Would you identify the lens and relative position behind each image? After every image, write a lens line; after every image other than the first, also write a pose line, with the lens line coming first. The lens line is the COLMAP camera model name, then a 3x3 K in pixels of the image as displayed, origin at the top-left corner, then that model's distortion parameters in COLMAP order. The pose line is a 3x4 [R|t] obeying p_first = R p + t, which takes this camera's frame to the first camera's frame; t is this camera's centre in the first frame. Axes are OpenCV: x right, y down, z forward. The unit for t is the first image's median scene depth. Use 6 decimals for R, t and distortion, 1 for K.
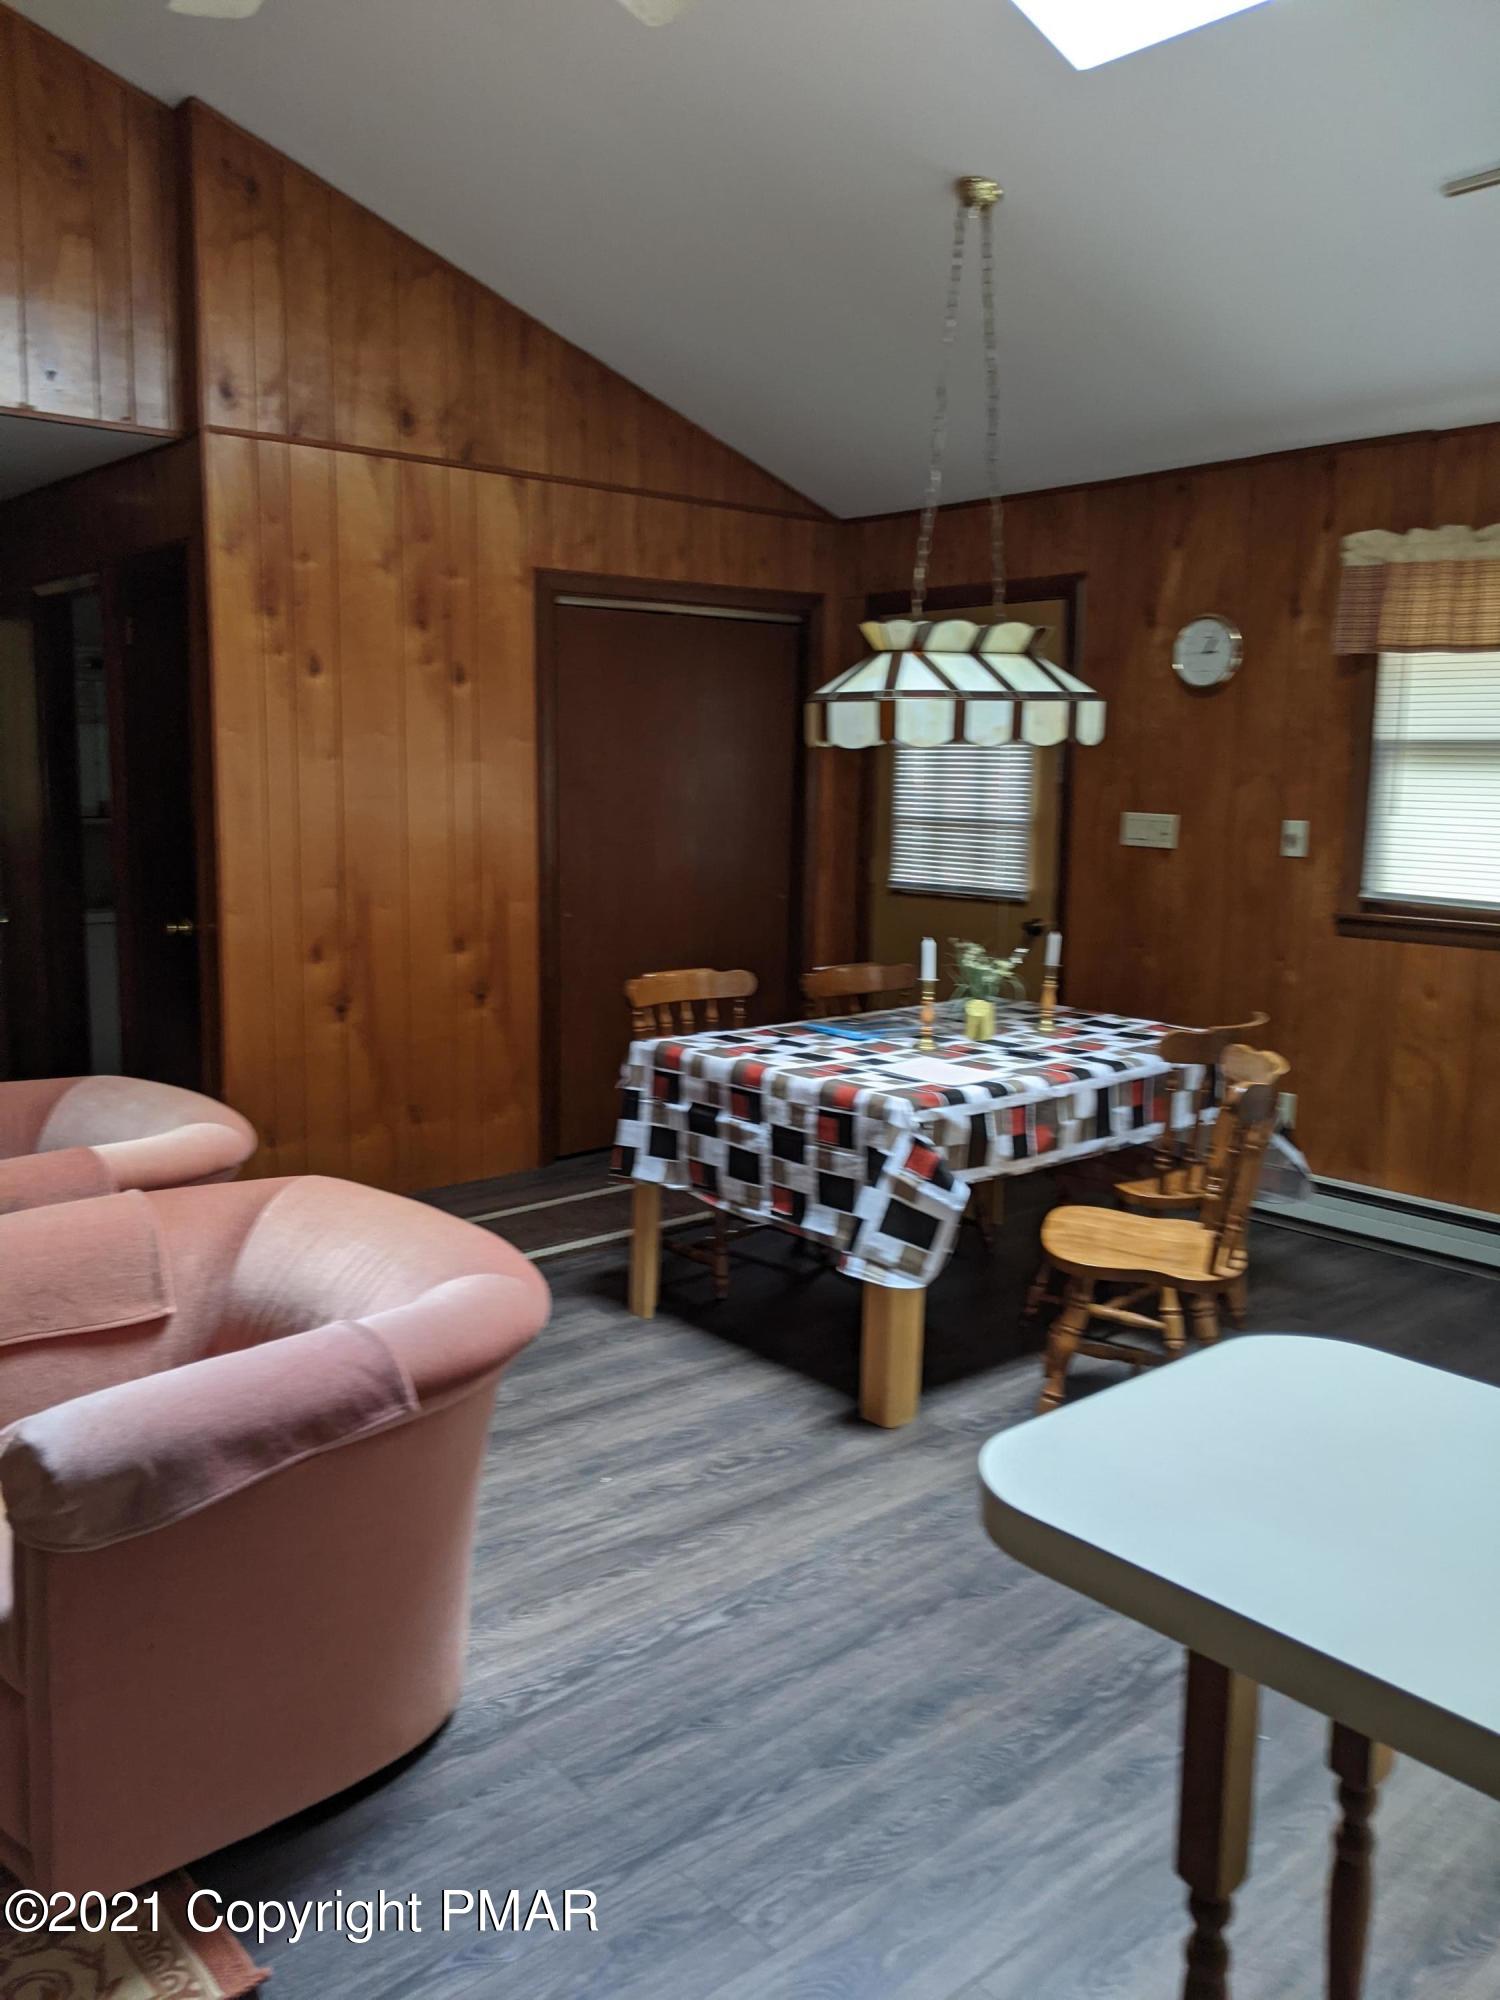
lens RADIAL K [[1586.4, 0, 717.5], [0, 1586.4, 1005.5], [0, 0, 1]] dist [0.076658, -0.135538]
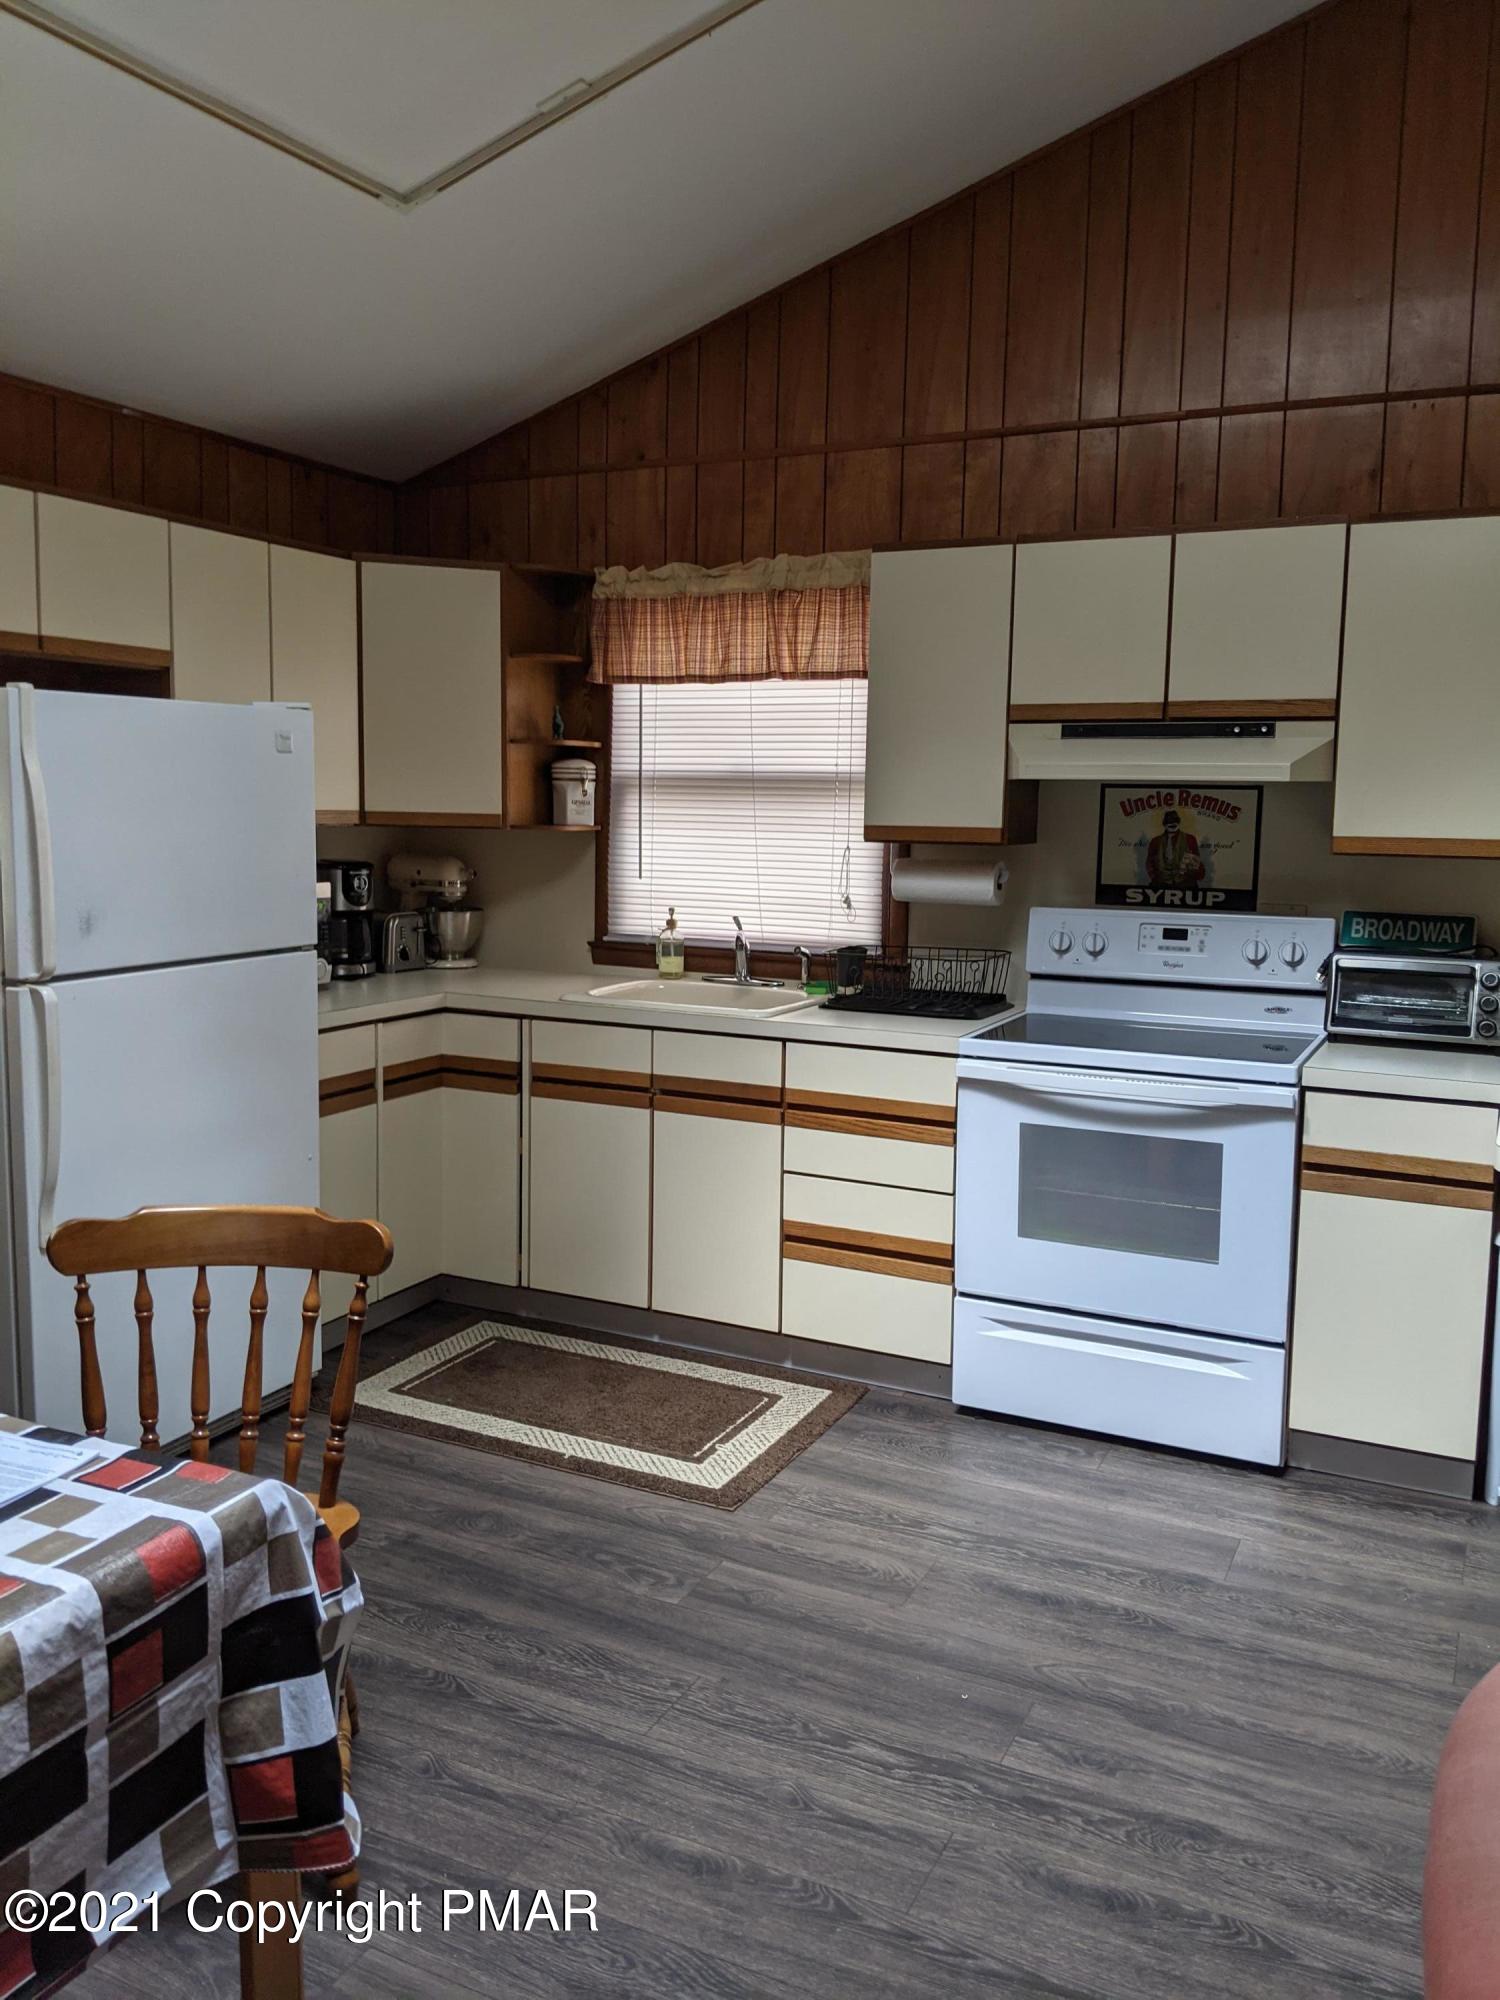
lens RADIAL K [[1586.4, 0, 724.5], [0, 1586.4, 978.7], [0, 0, 1]] dist [0.076658, -0.135538]
pose [[-0.389131, -0.129234, 0.912072, -0.142061], [0.111899, 0.976147, 0.186054, -0.065004], [-0.914361, 0.174459, -0.365387, 0.393033]]
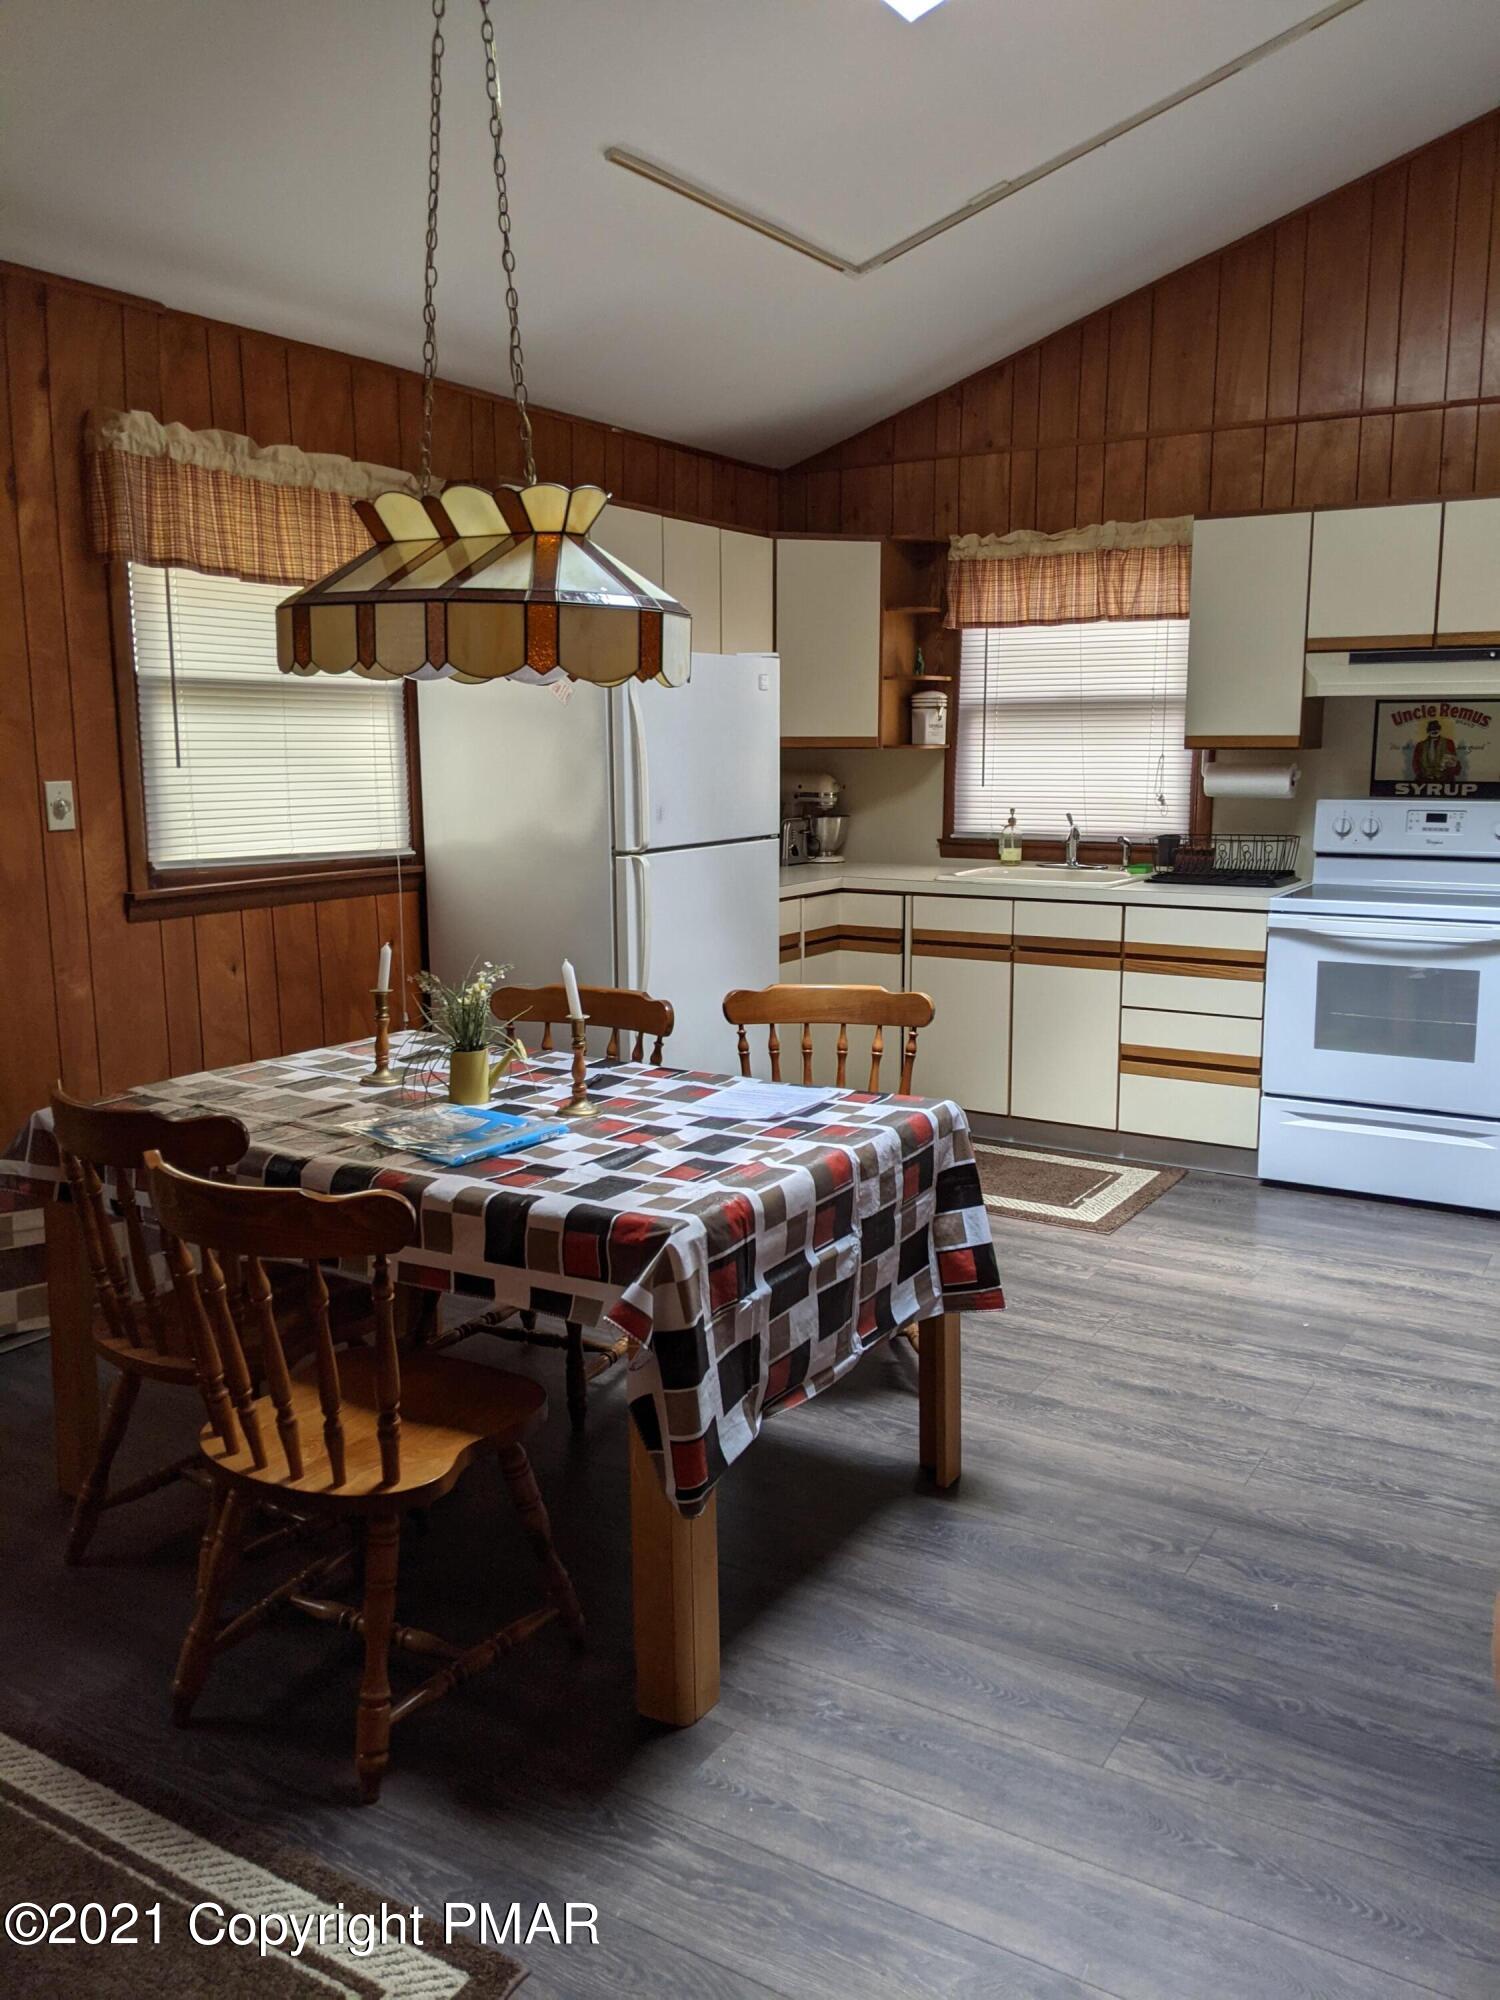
lens RADIAL K [[1586.4, 0, 769.3], [0, 1586.4, 995.1], [0, 0, 1]] dist [0.076658, -0.135538]
pose [[-0.315887, -0.170577, 0.933338, -0.249174], [0.134489, 0.965724, 0.222013, -0.077466], [-0.939217, 0.195655, -0.282119, 0.507972]]
